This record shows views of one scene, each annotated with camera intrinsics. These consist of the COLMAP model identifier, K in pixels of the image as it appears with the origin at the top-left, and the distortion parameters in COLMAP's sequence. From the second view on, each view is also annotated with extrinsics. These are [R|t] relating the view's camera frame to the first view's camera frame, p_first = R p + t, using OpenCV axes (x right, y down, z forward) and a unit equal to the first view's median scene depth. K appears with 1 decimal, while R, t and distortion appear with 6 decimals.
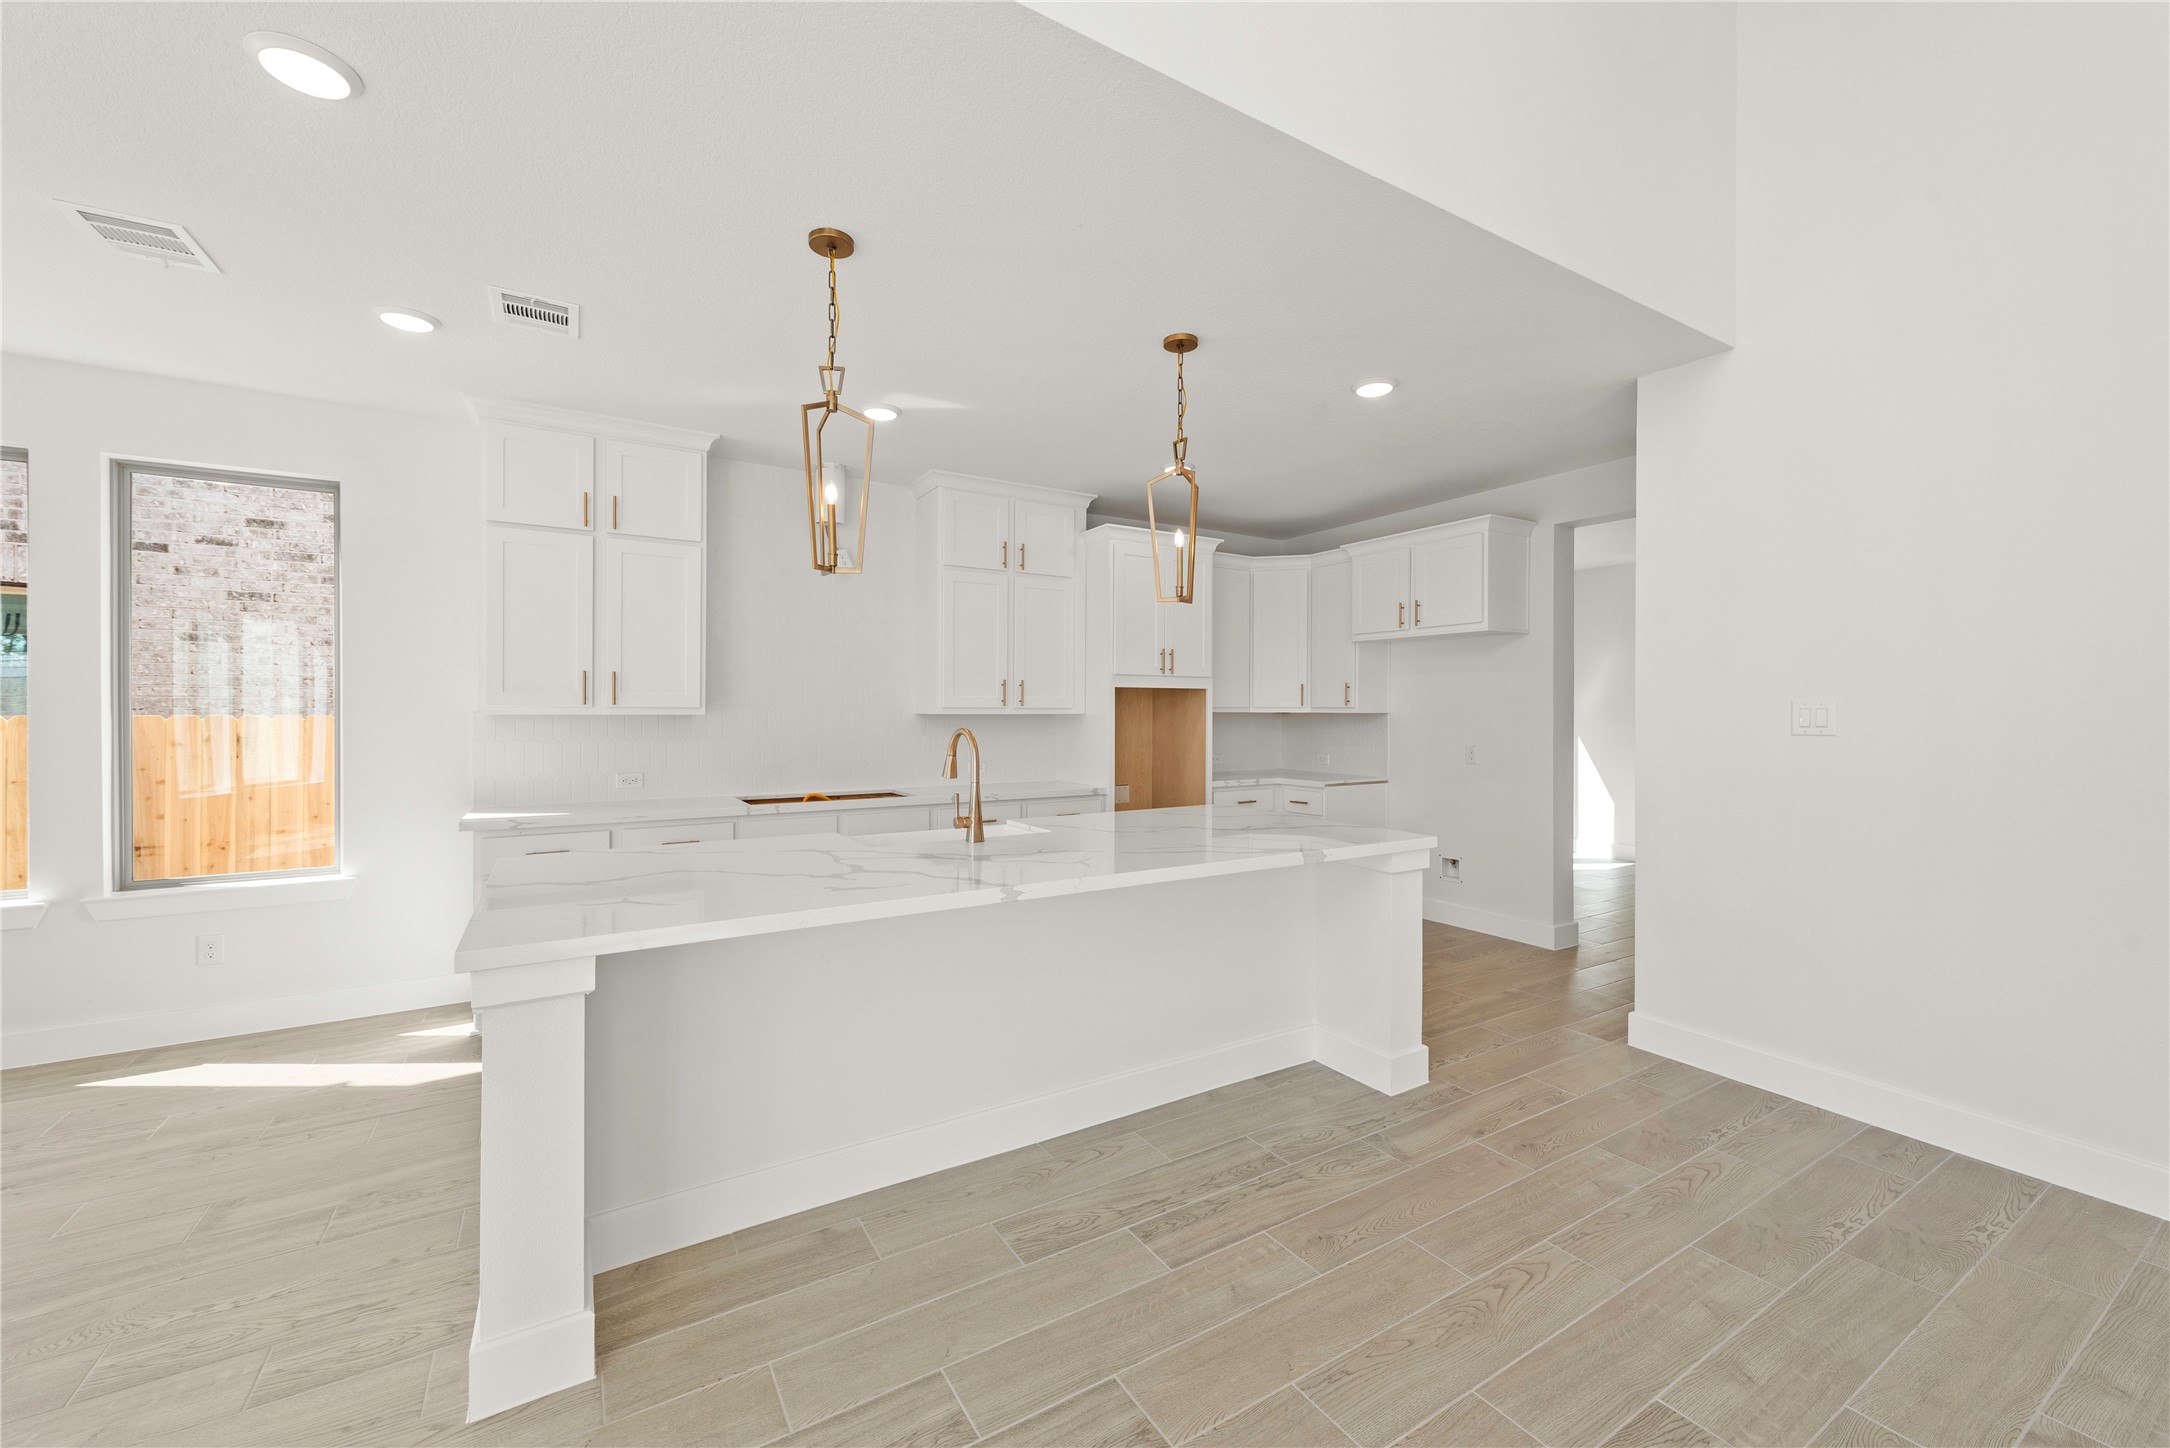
lens RADIAL K [[858.7, 0, 1086.7], [0, 858.7, 714.6], [0, 0, 1]] dist [0.010713, -0.002926]
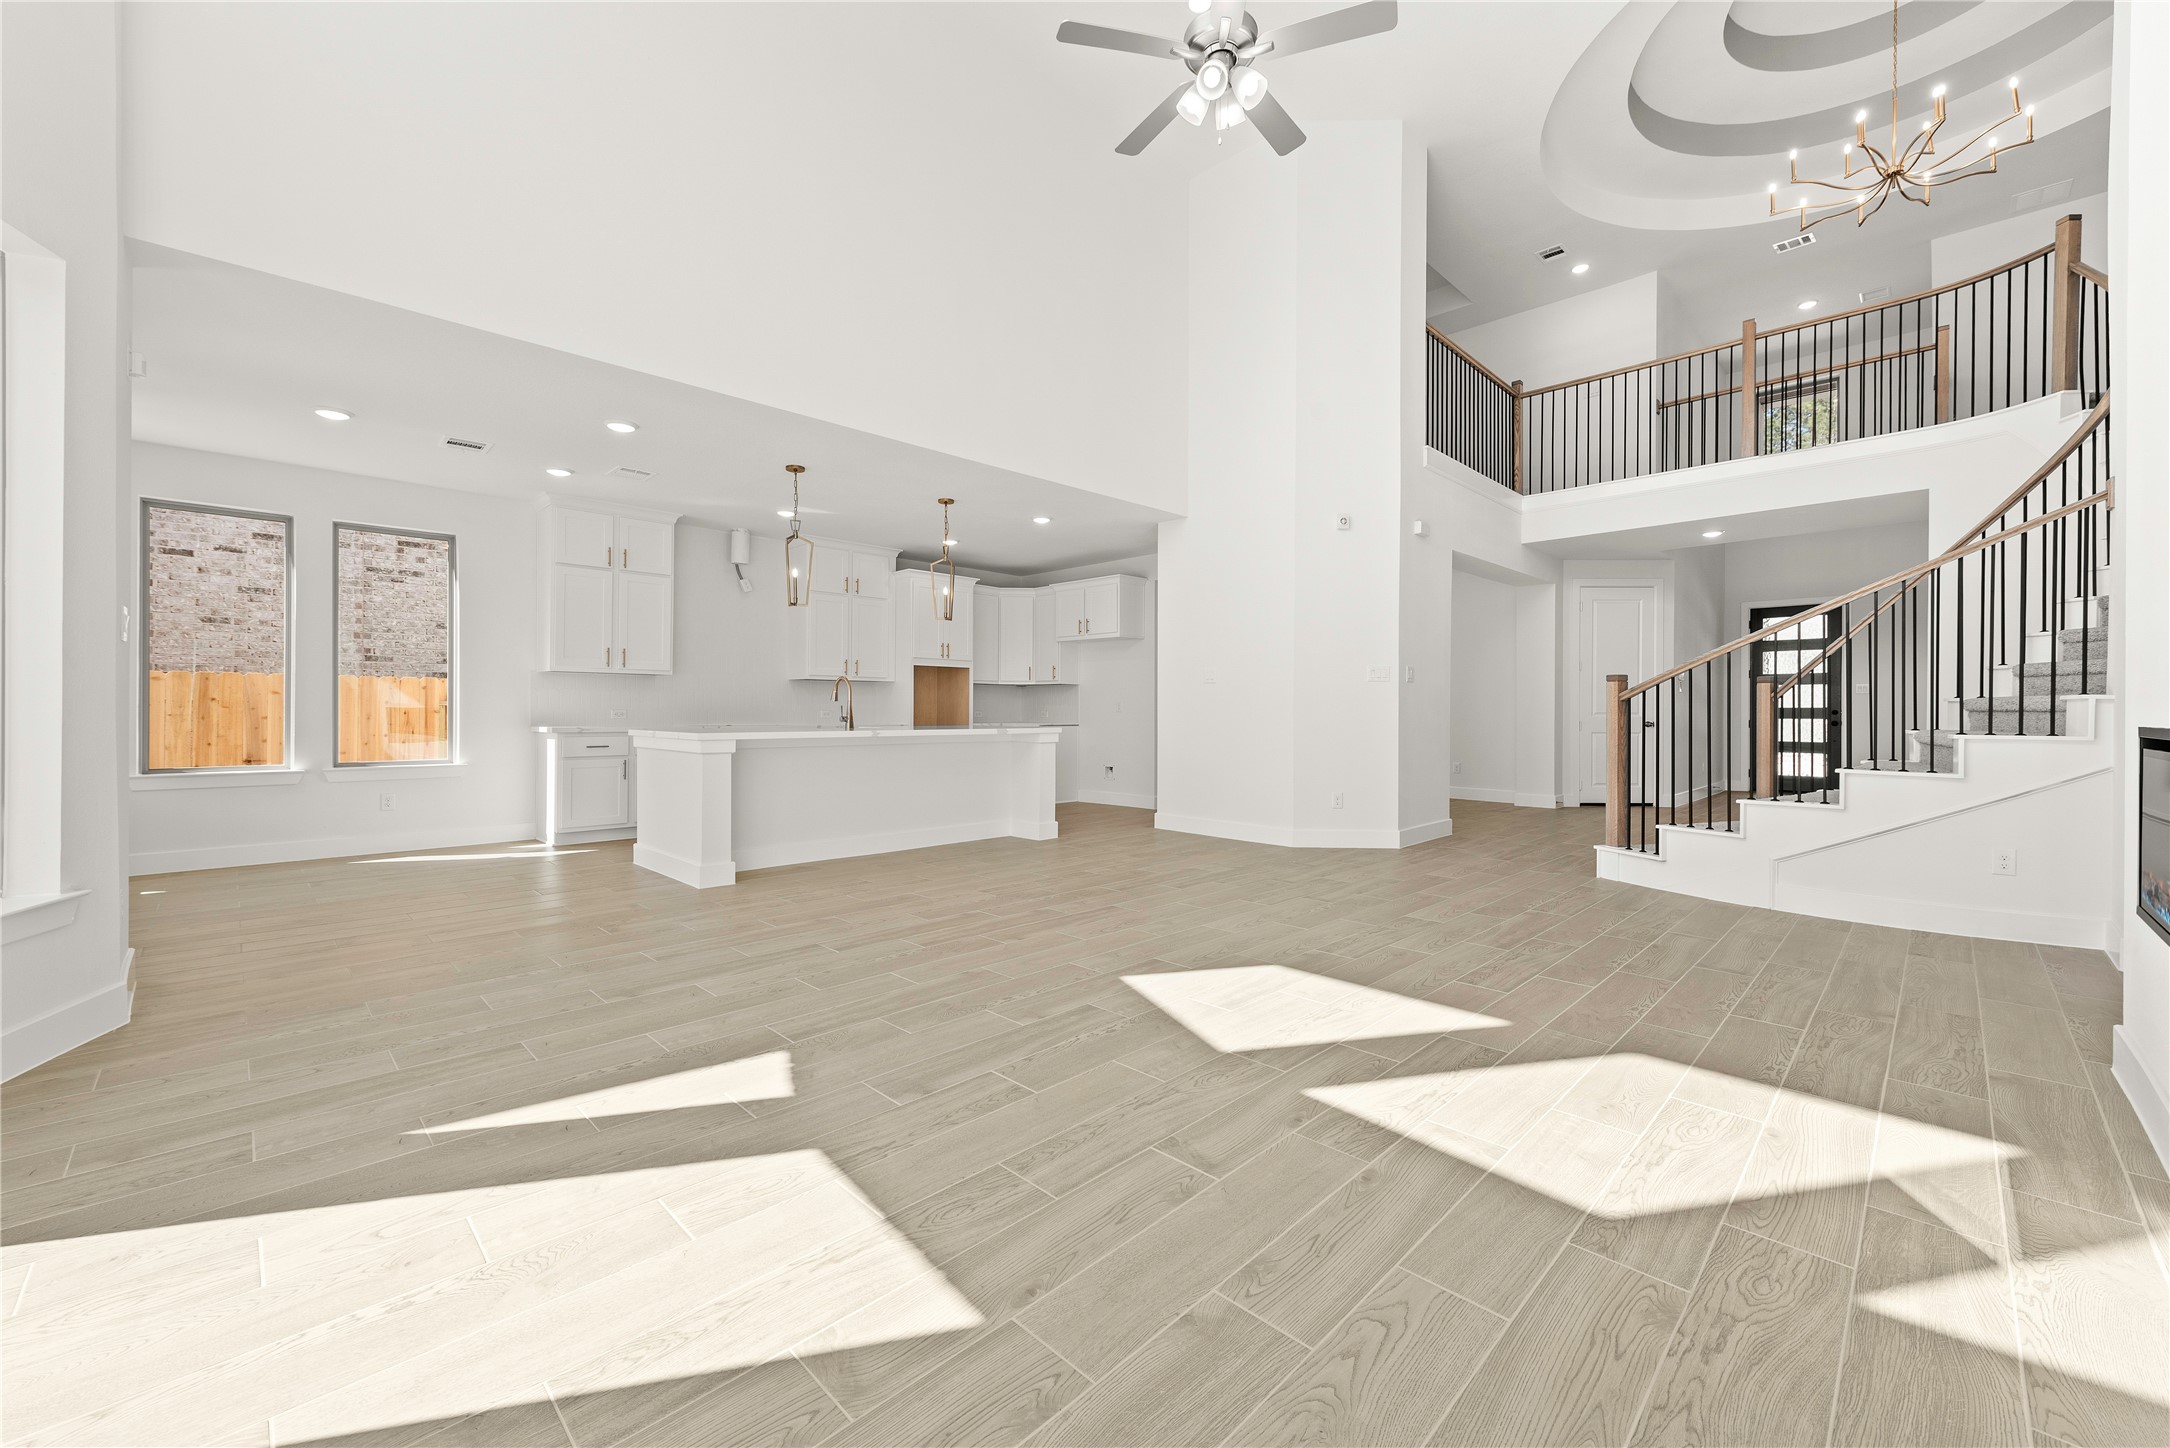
lens RADIAL K [[858.7, 0, 1086.6], [0, 858.7, 718.9], [0, 0, 1]] dist [0.010713, -0.002926]
pose [[0.971965, -0.000389, 0.235127, -0.041808], [-0.000483, 0.999993, 0.003651, 0.082660], [-0.235126, -0.003663, 0.971958, -0.885959]]
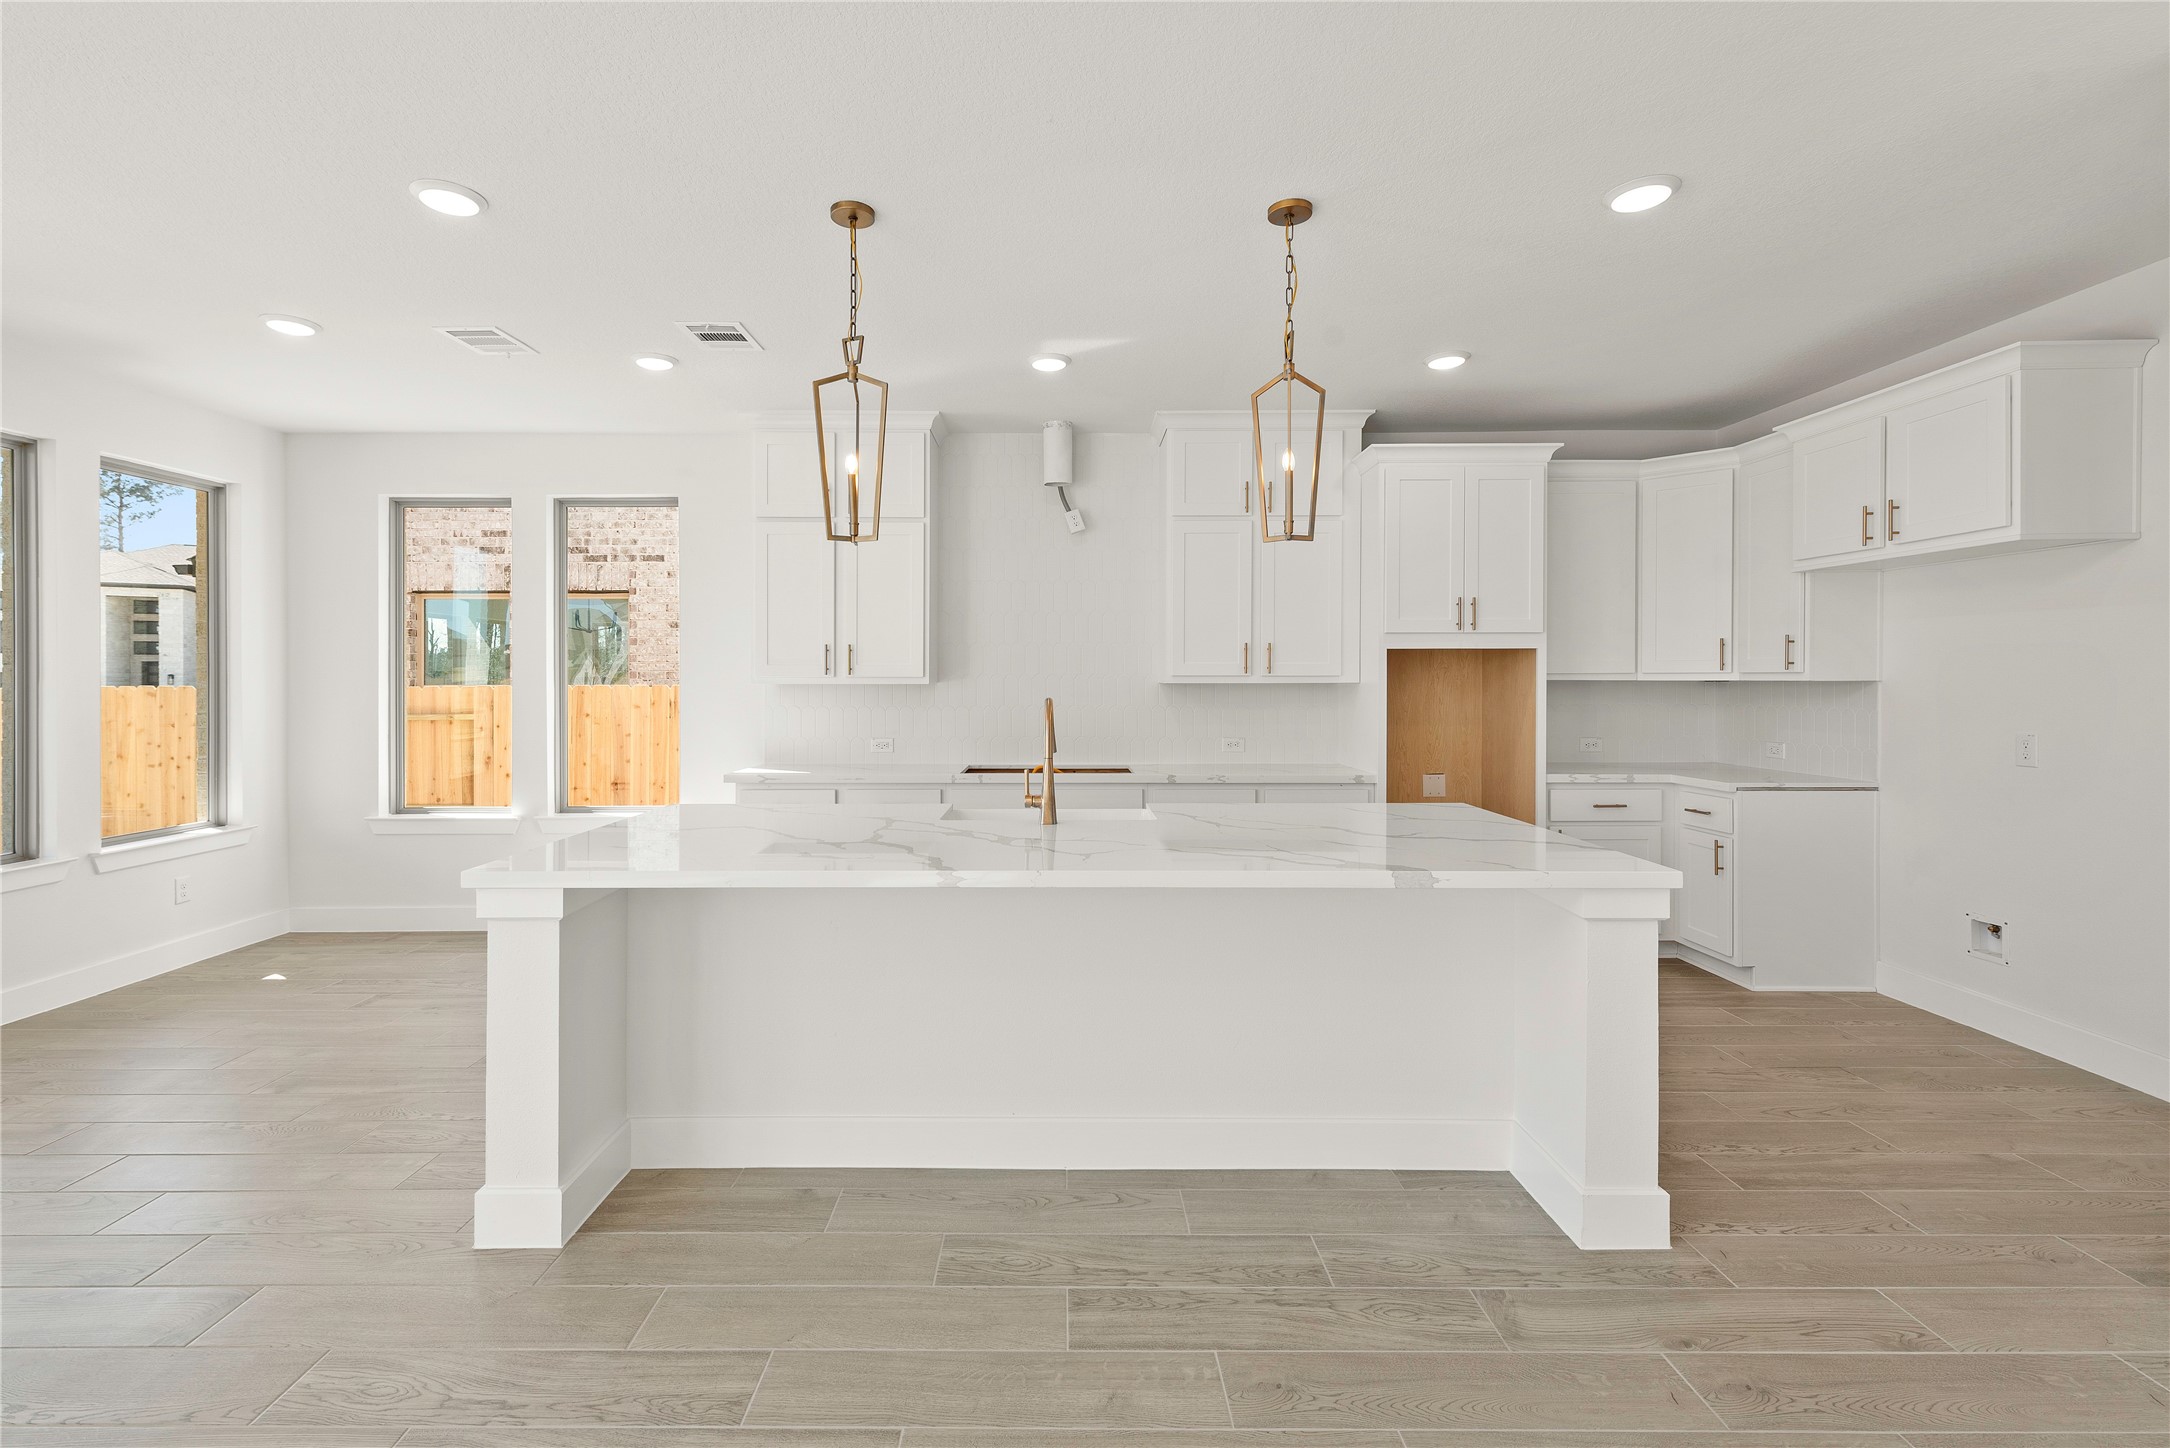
lens RADIAL K [[957.3, 0, 1045.7], [0, 957.3, 682.3], [0, 0, 1]] dist [0.010128, -0.002437]
pose [[0.847951, -0.001875, -0.530072, 0.286353], [0.000628, 0.999997, -0.002533, 0.001148], [0.530075, 0.001816, 0.847949, 0.100147]]
